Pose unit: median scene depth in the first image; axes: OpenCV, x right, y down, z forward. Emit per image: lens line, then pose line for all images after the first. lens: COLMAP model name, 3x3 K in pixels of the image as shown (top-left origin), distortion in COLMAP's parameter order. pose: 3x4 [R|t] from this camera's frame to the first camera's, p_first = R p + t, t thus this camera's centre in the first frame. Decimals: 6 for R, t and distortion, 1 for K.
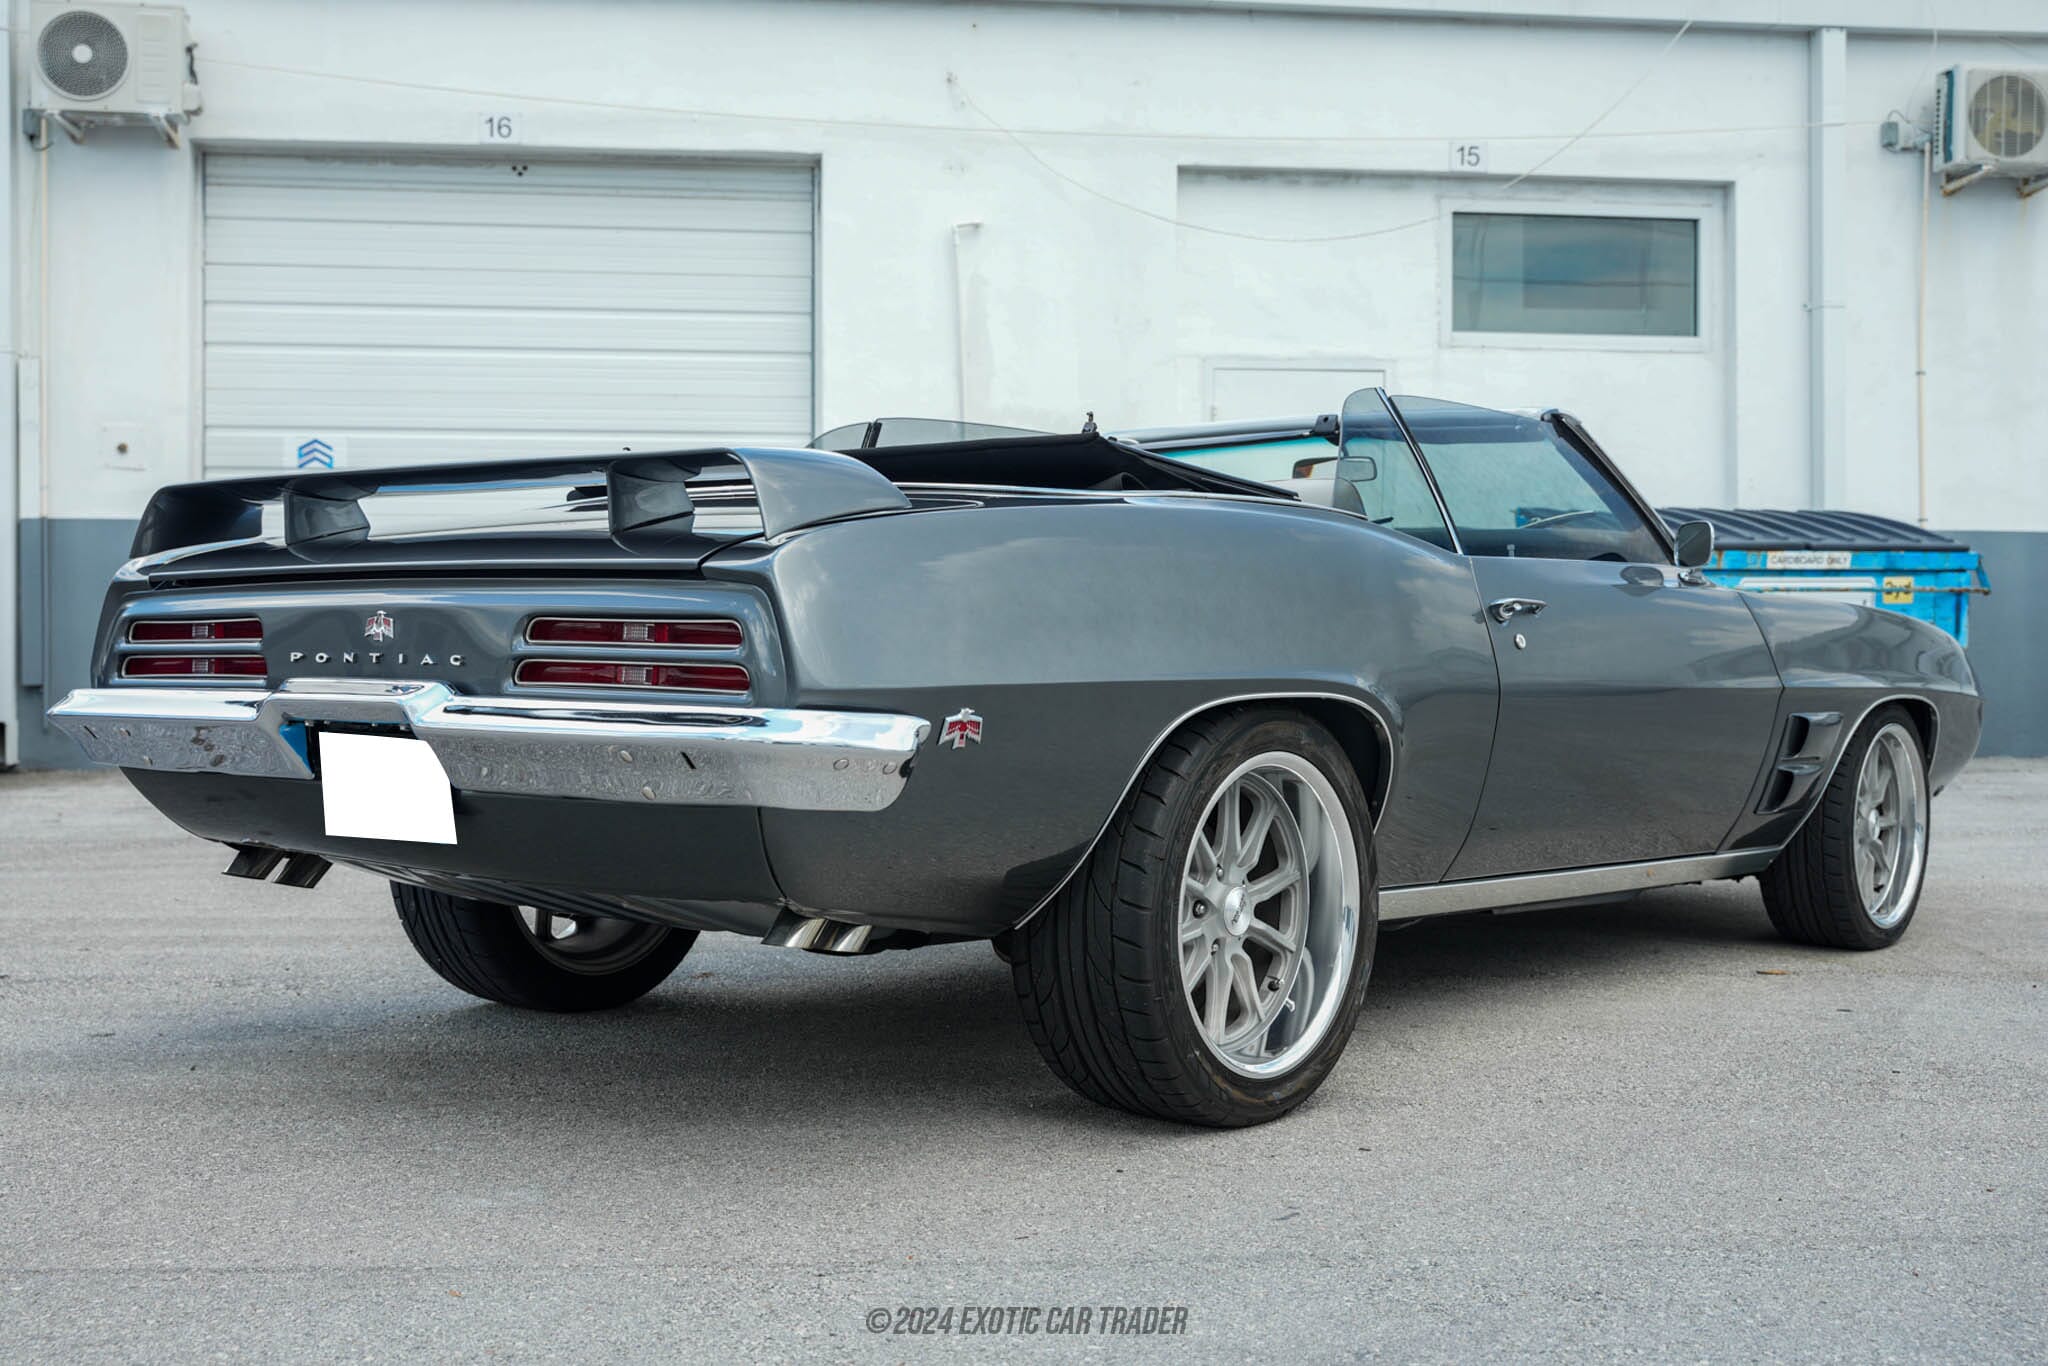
lens RADIAL K [[2215.8, 0, 1007.7], [0, 2215.8, 689.0], [0, 0, 1]] dist [0.046498, 0.000000]
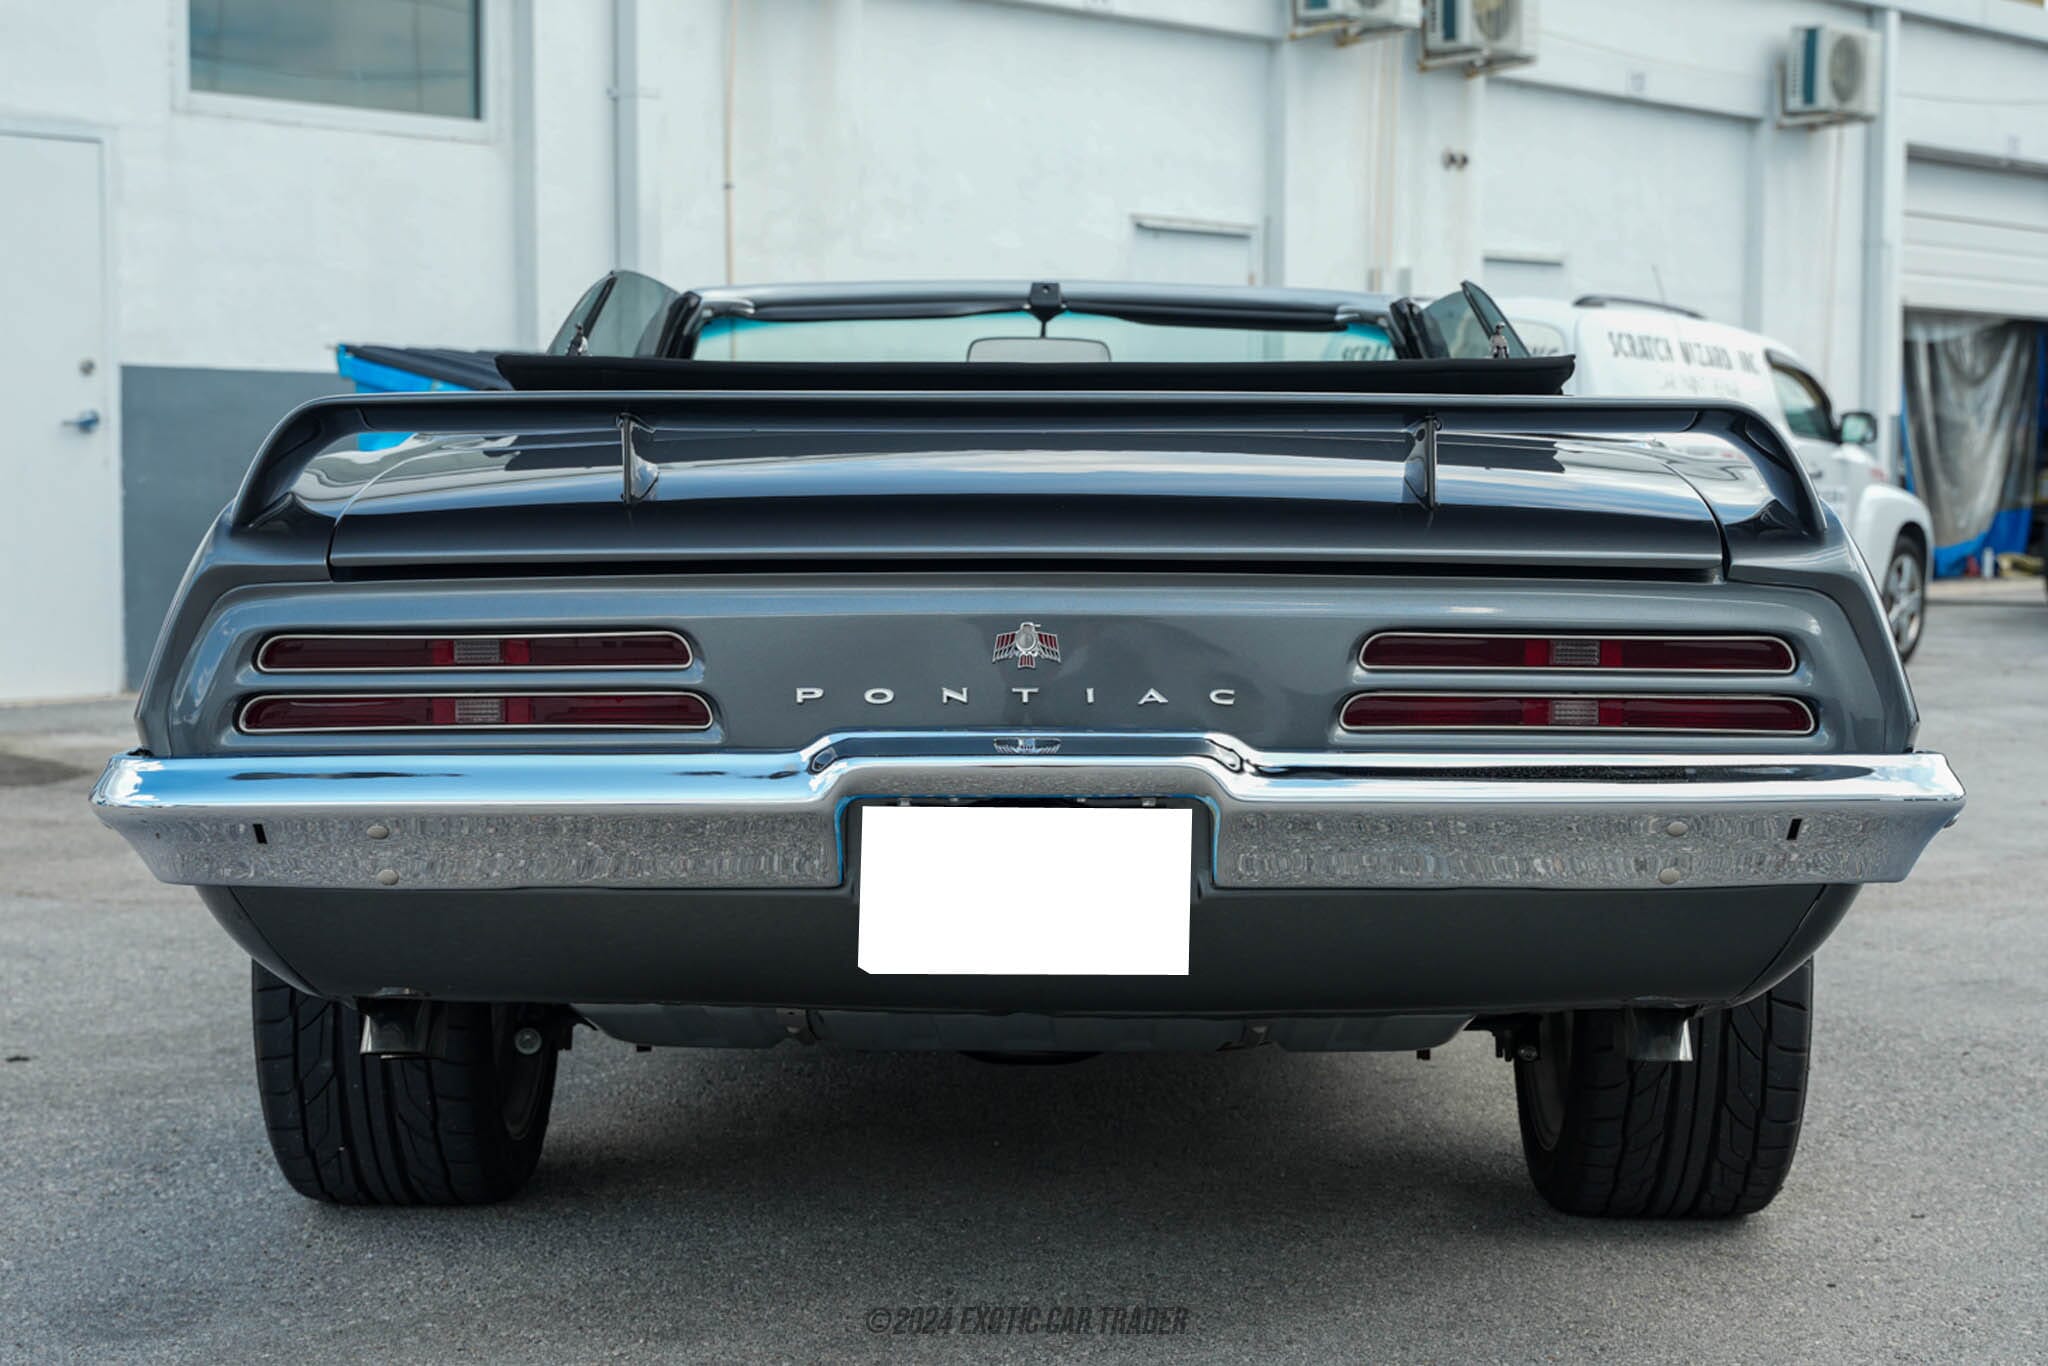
lens RADIAL K [[3023.6, 0, 1024.4], [0, 3023.6, 680.9], [0, 0, 1]] dist [-0.064994, 0.000000]
pose [[0.785460, -0.044378, 0.617319, -0.838393], [0.017927, 0.998639, 0.048982, -0.062256], [-0.618652, -0.027407, 0.785187, 0.319077]]
